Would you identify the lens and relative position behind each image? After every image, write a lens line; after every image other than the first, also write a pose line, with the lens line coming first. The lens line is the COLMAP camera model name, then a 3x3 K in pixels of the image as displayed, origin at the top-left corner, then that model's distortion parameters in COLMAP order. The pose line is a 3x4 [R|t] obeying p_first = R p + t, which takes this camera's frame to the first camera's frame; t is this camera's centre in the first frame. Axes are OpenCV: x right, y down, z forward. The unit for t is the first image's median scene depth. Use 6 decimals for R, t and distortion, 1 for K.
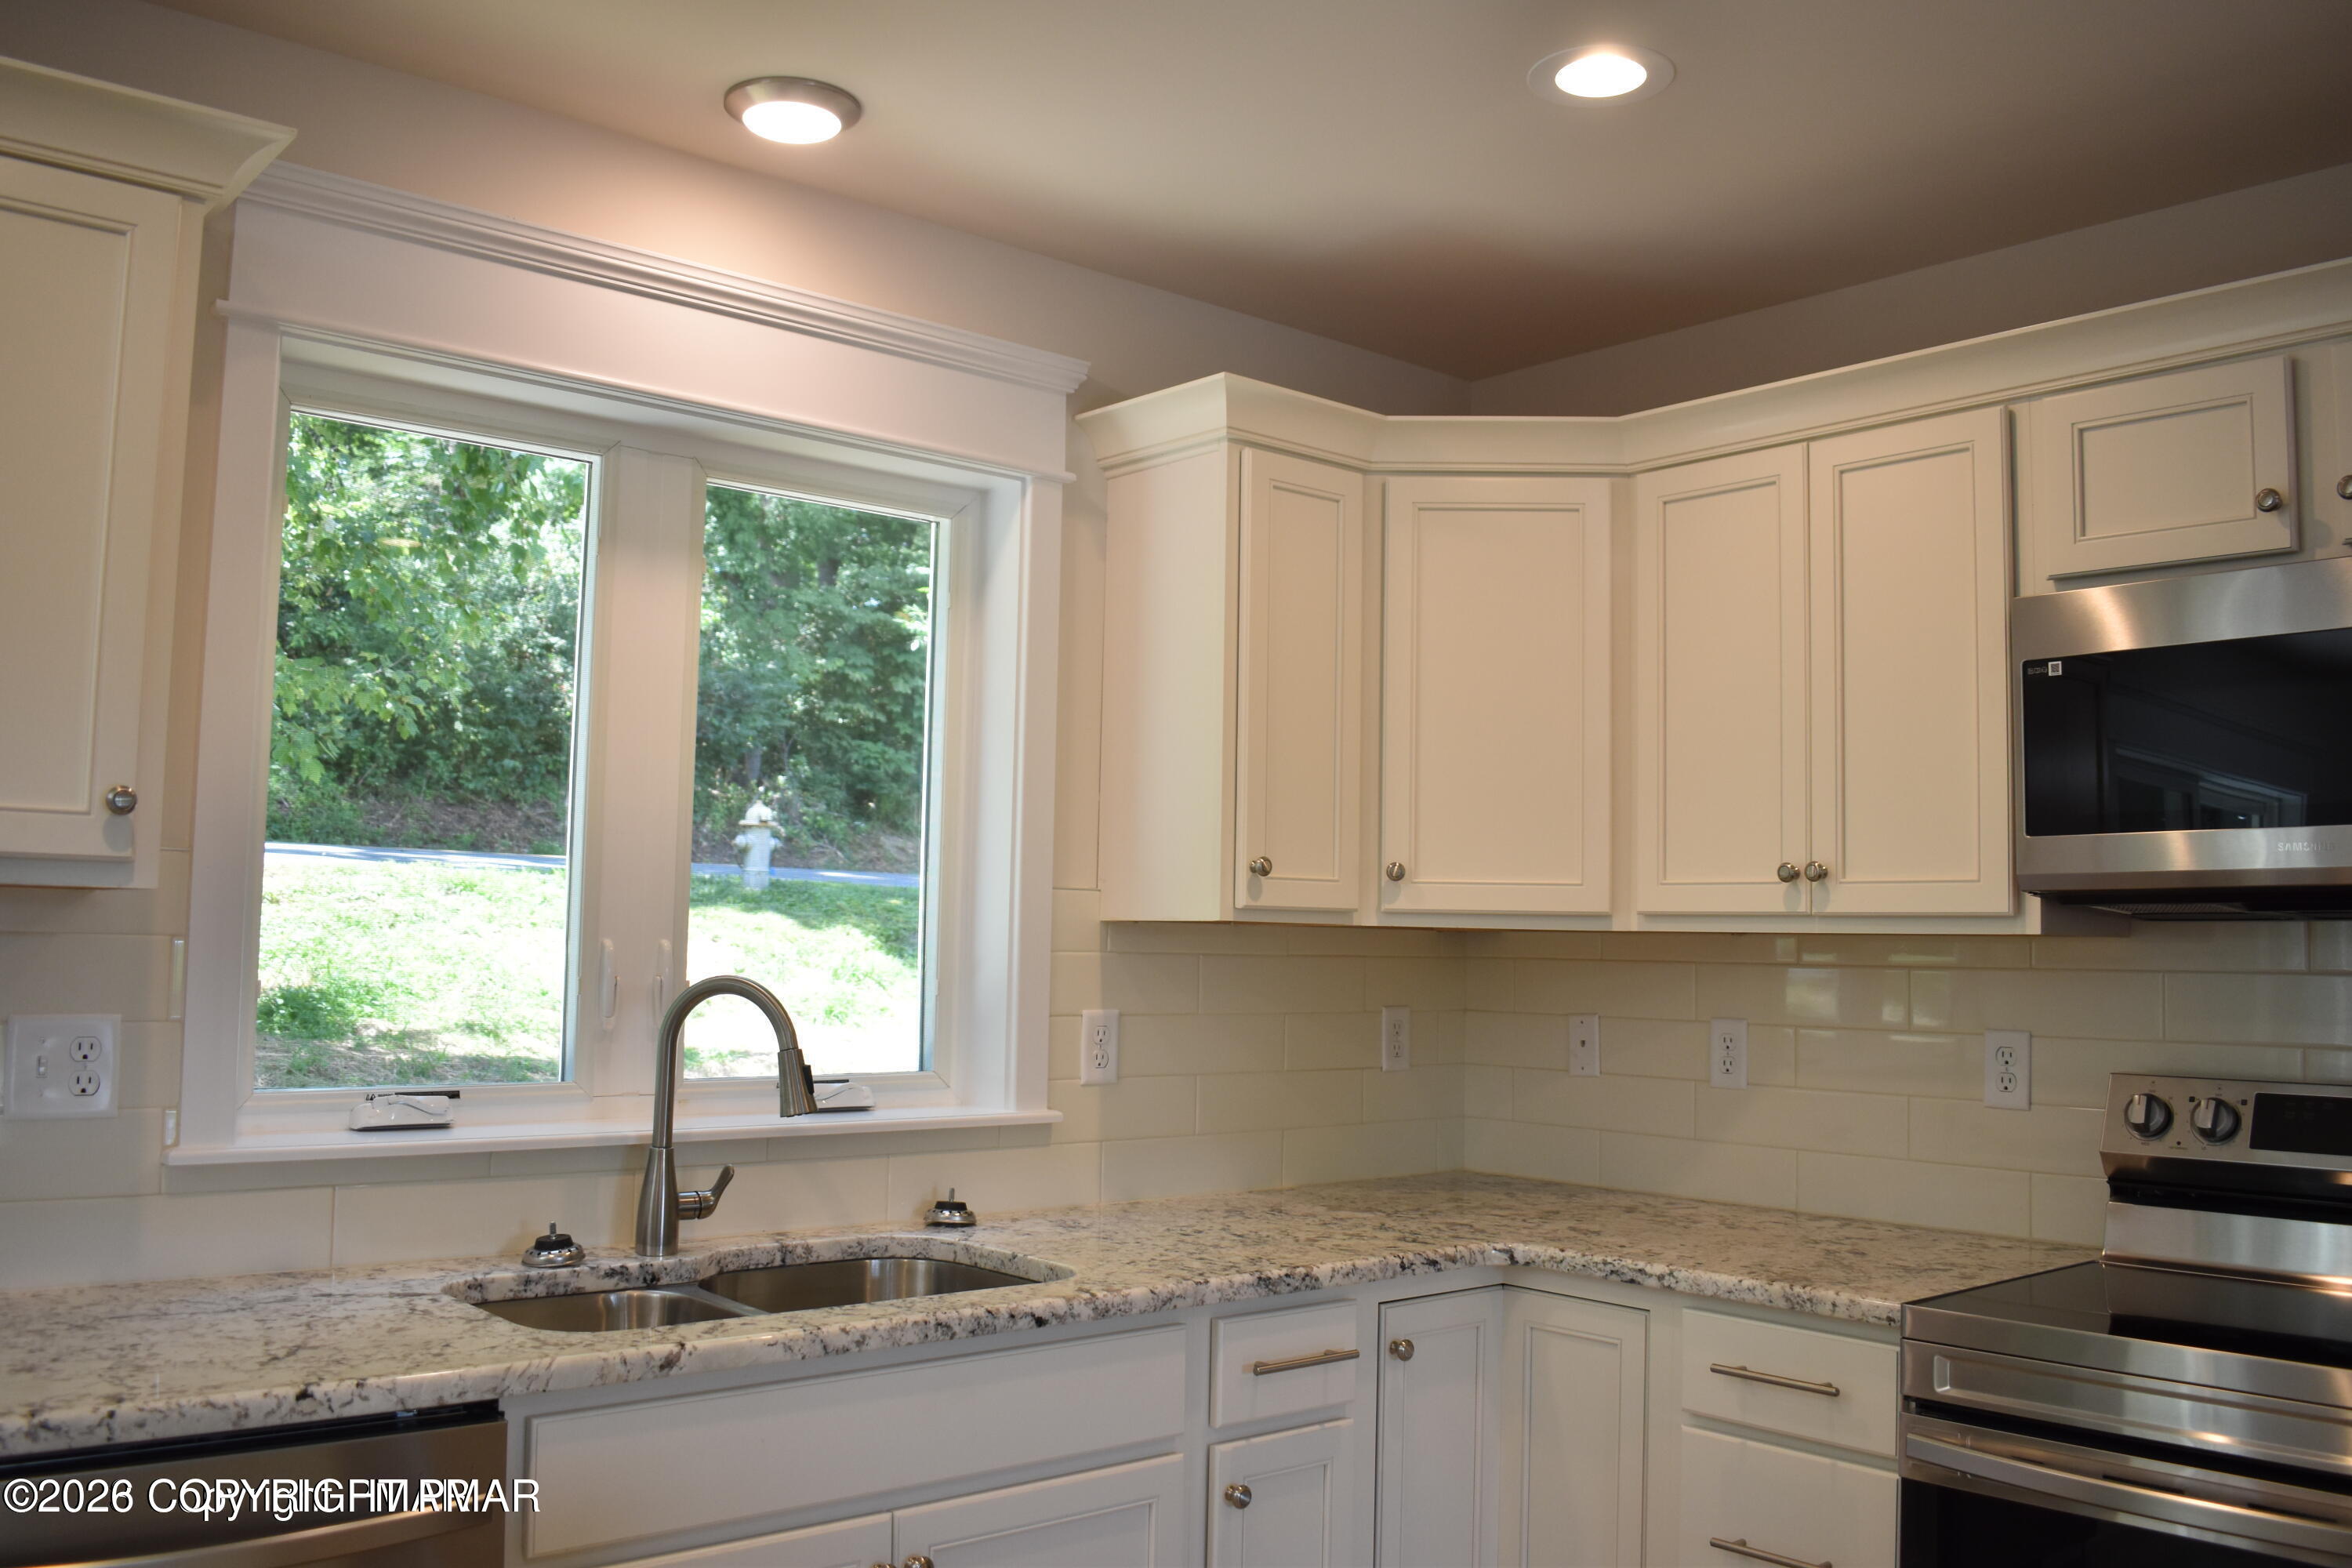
lens RADIAL K [[1977.0, 0, 1189.5], [0, 1977.0, 779.6], [0, 0, 1]] dist [-0.081411, 0.000350]
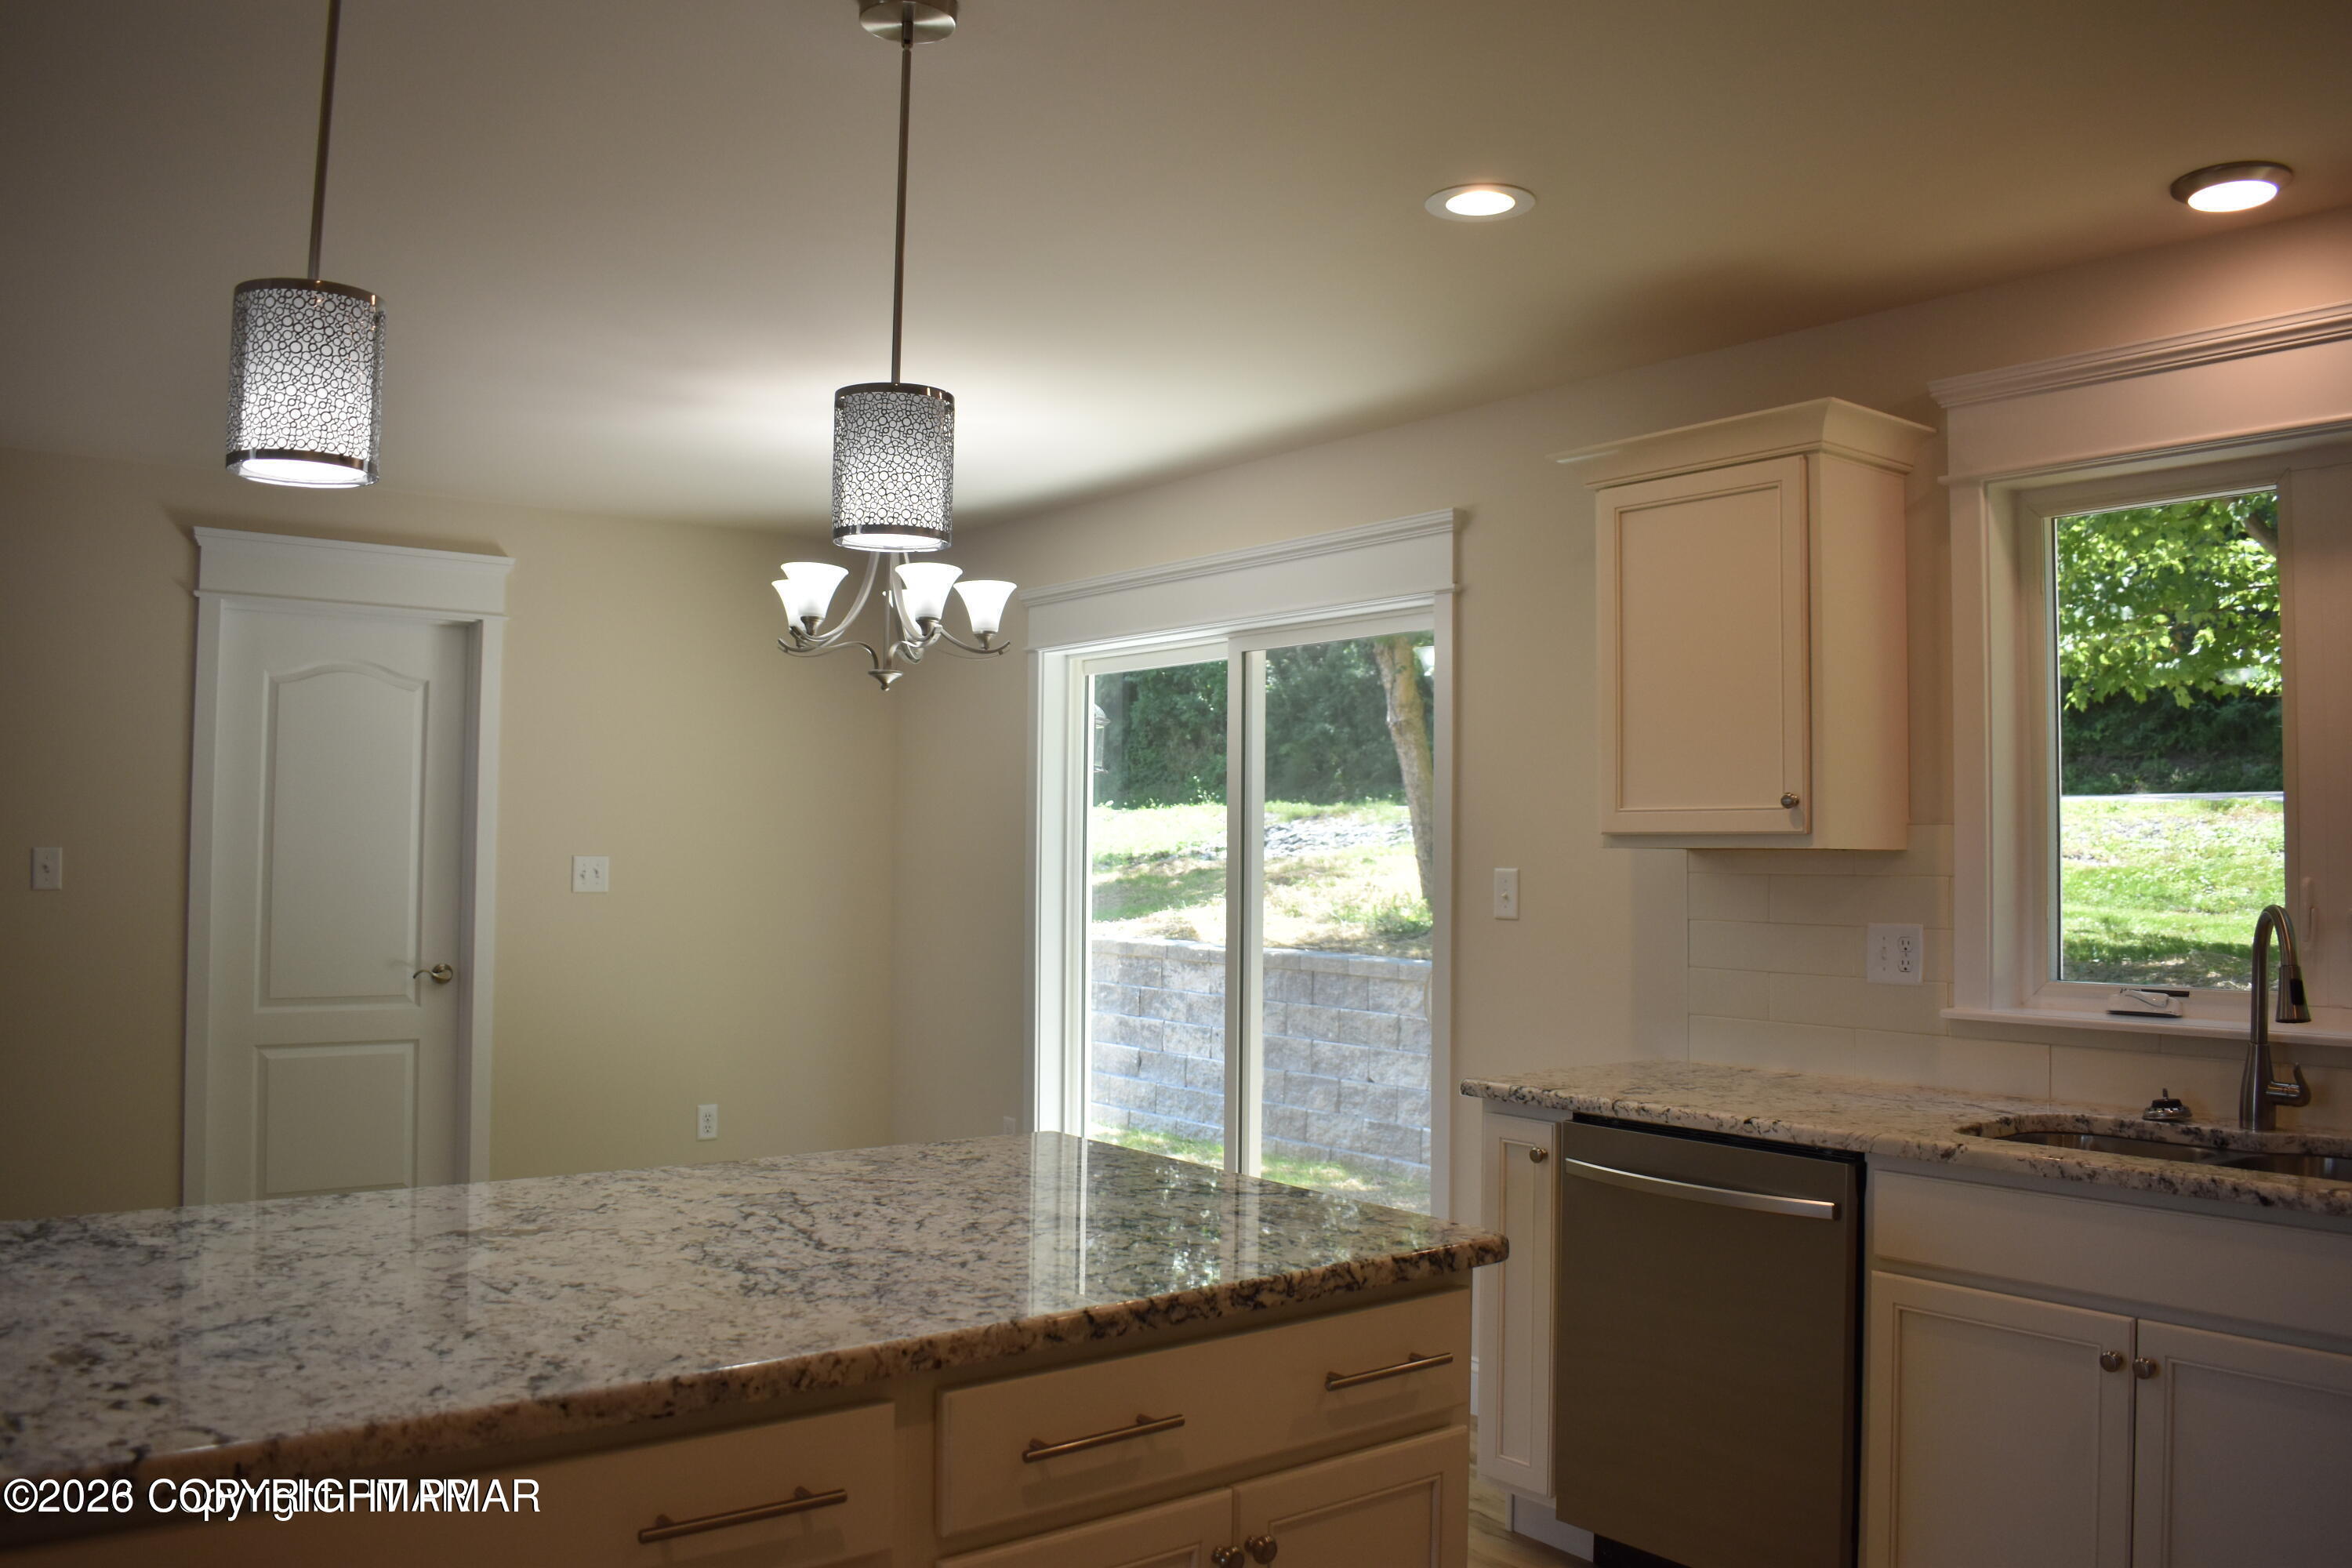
lens RADIAL K [[1867.8, 0, 1184.2], [0, 1867.8, 784.0], [0, 0, 1]] dist [-0.087893, 0.014957]
pose [[-0.043461, -0.056581, -0.997452, 0.857100], [0.069413, 0.995811, -0.059512, 0.041856], [0.996641, -0.071823, -0.039351, 0.354177]]
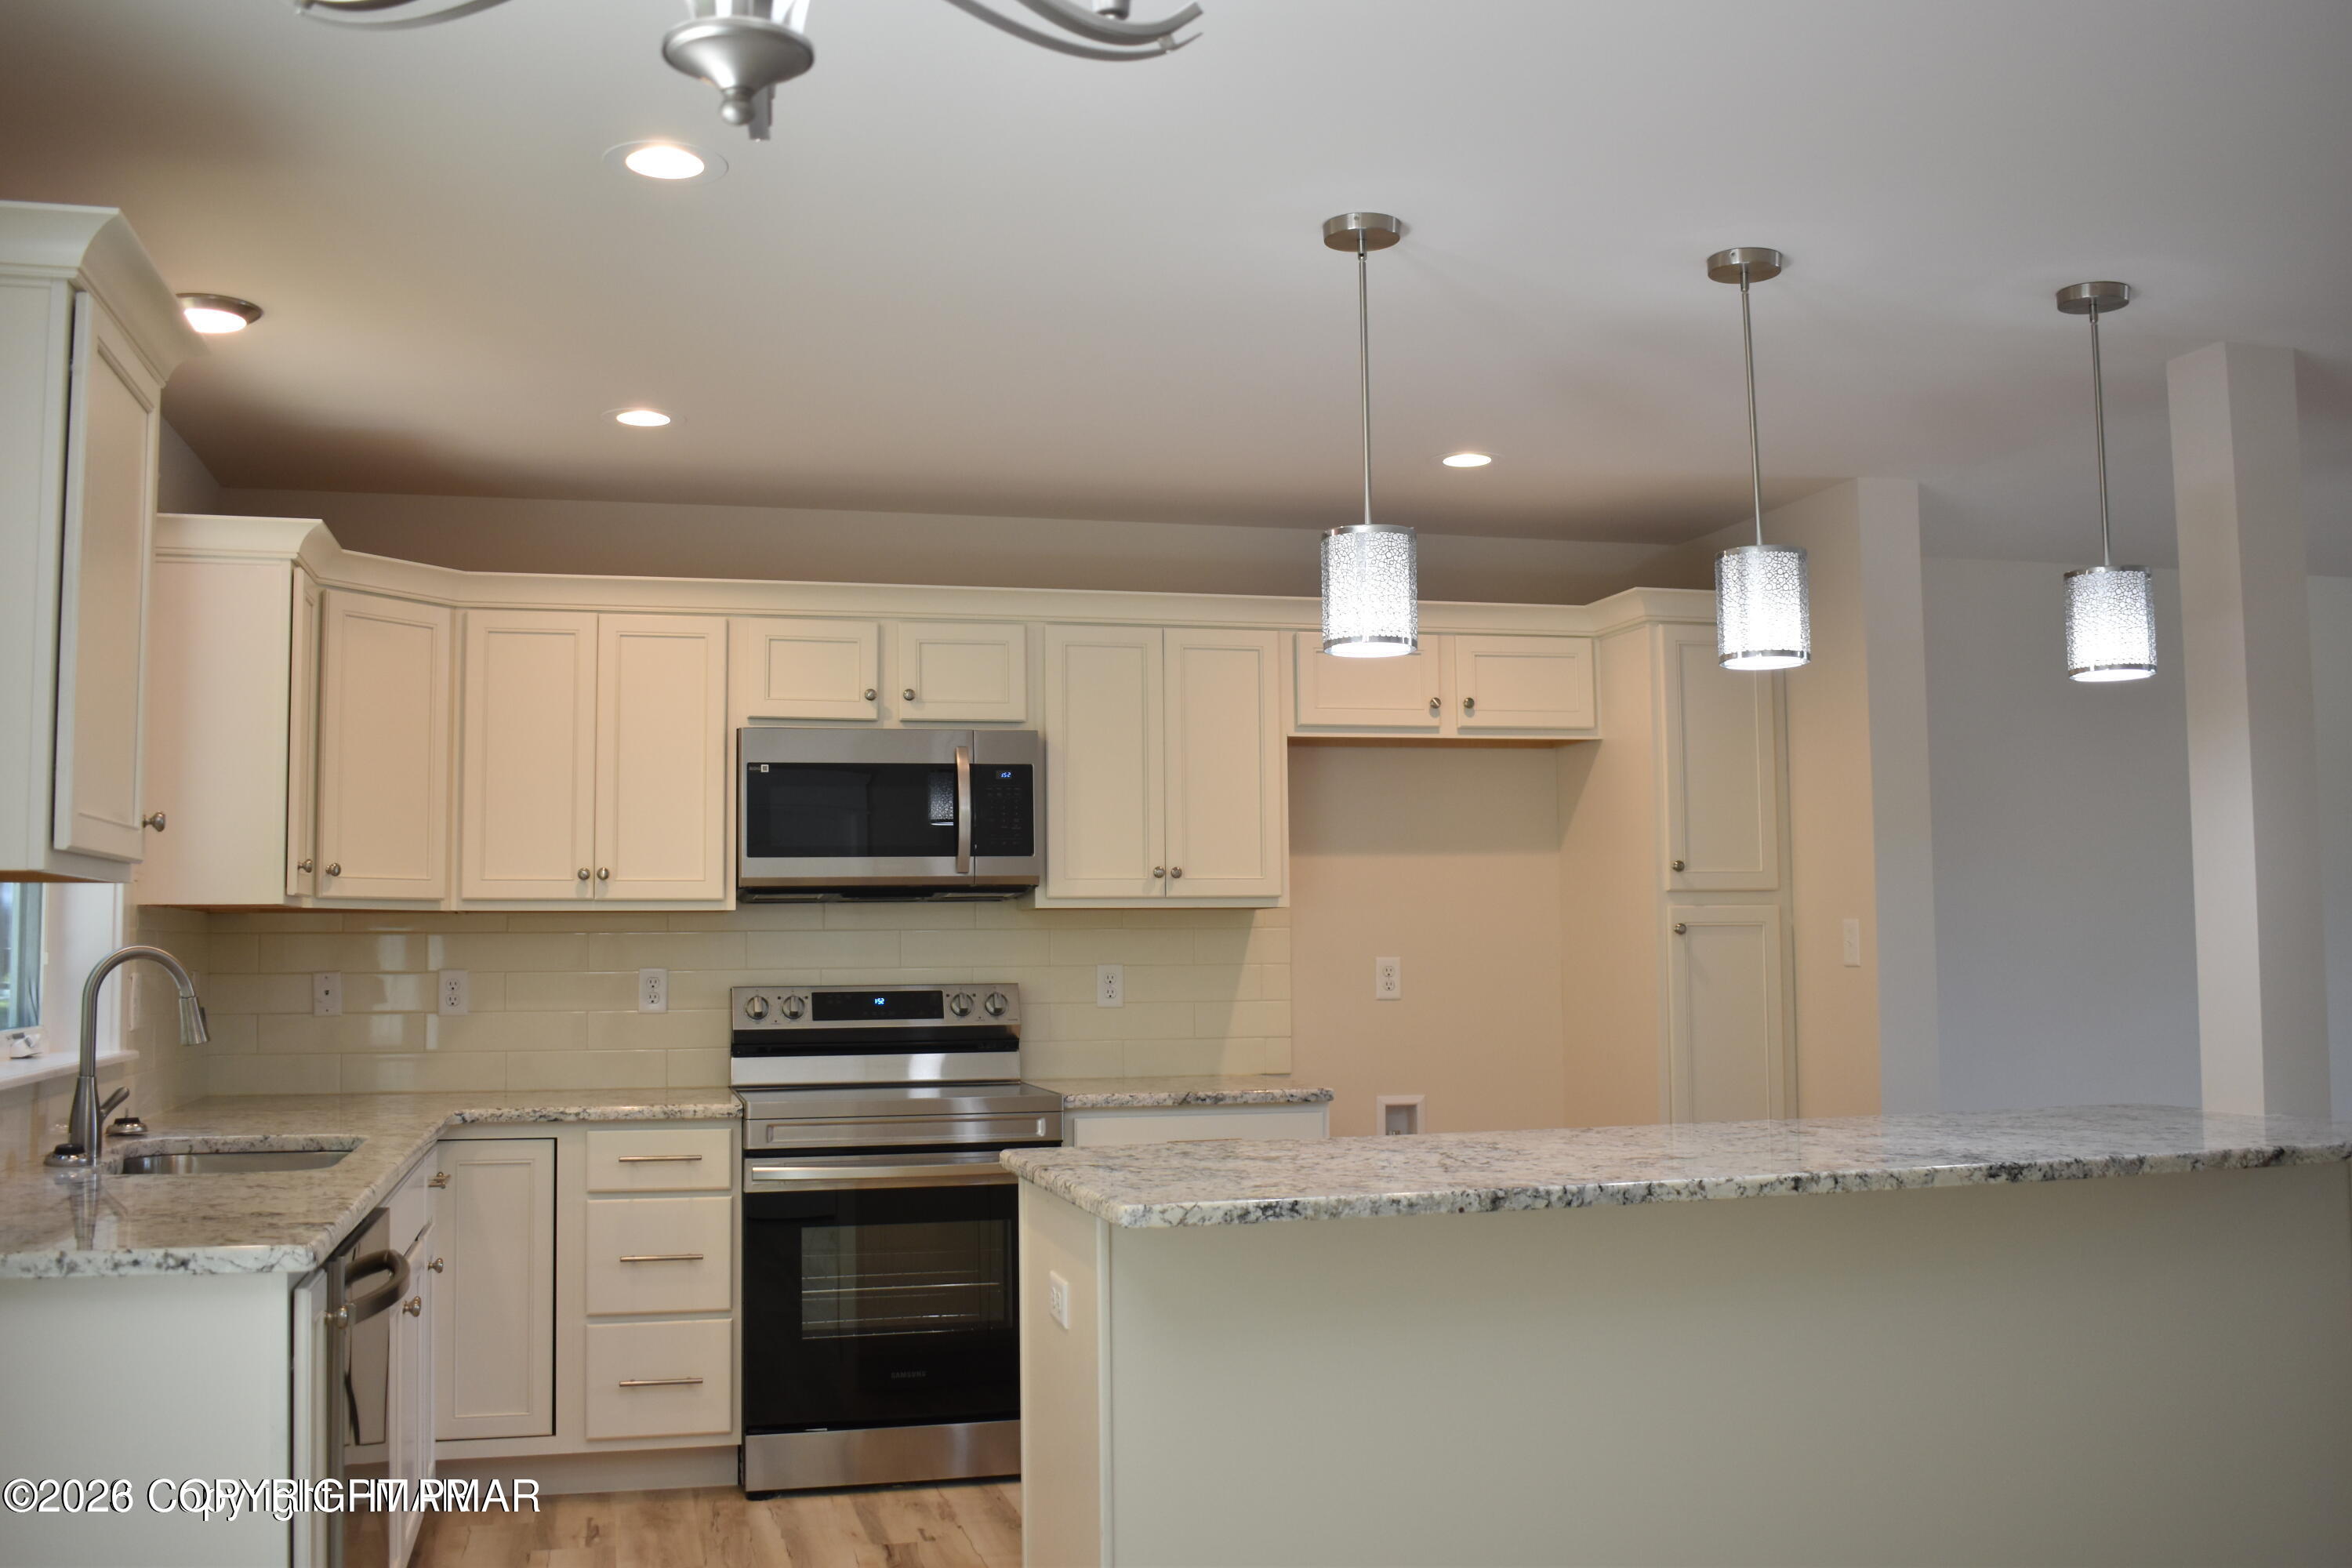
lens RADIAL K [[2146.9, 0, 1176.0], [0, 2146.9, 784.0], [0, 0, 1]] dist [-0.081418, 0.012398]
pose [[0.437959, 0.046900, 0.897771, -1.139786], [-0.054397, 0.998191, -0.025609, -0.009742], [-0.897348, -0.037620, 0.439718, -0.244625]]
